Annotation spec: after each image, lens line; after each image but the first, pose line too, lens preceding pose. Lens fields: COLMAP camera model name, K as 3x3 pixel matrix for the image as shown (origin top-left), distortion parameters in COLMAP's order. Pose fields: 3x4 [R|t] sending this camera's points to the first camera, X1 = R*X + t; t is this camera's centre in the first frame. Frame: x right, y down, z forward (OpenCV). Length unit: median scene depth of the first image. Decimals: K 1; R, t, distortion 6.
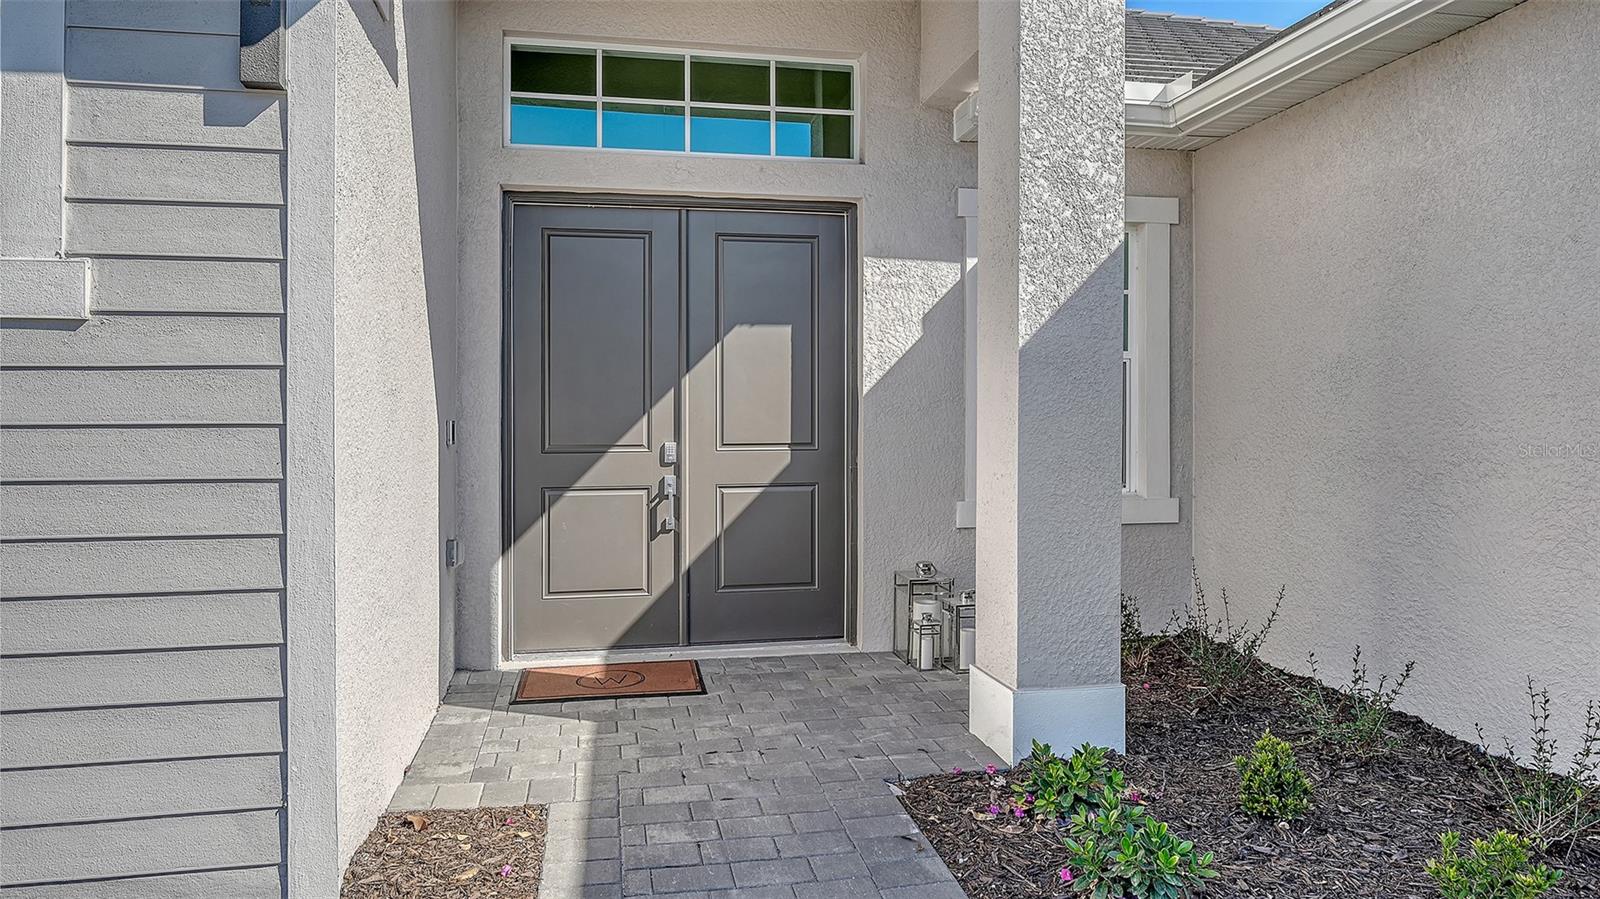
lens RADIAL K [[1033.1, 0, 793.7], [0, 1033.1, 400.2], [0, 0, 1]] dist [-0.002539, -0.000754]
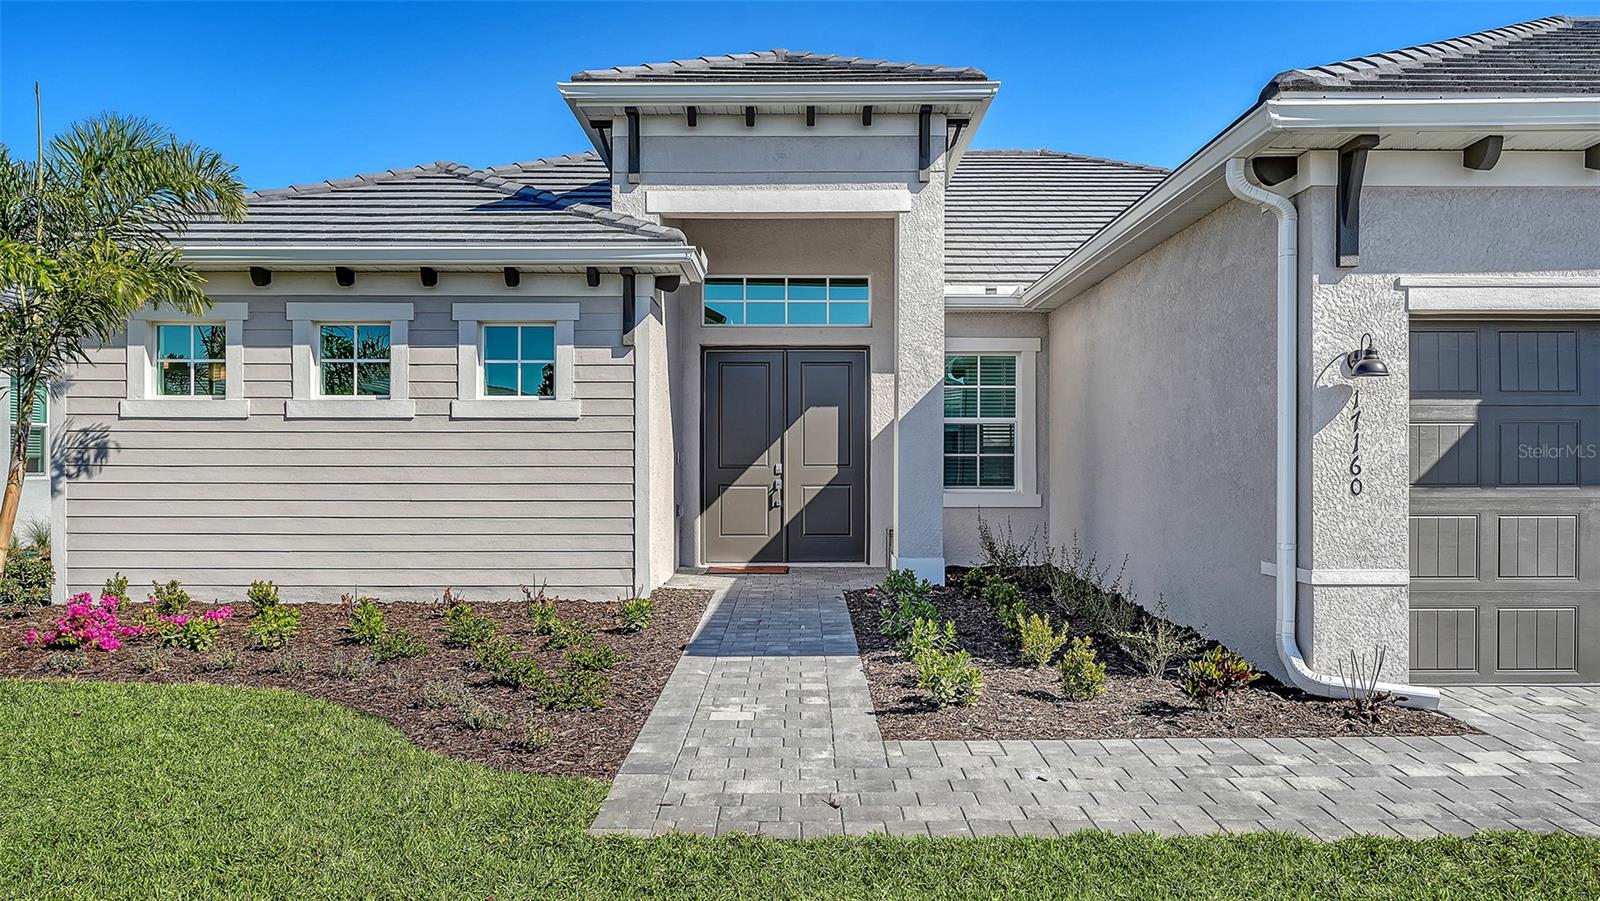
lens RADIAL K [[1033.1, 0, 801.9], [0, 1033.1, 453.5], [0, 0, 1]] dist [0.021661, -0.006614]
pose [[0.984086, 0.001453, -0.177687, 0.295176], [-0.000395, 0.999982, 0.005993, 0.008193], [0.177692, -0.005827, 0.984069, -1.033319]]
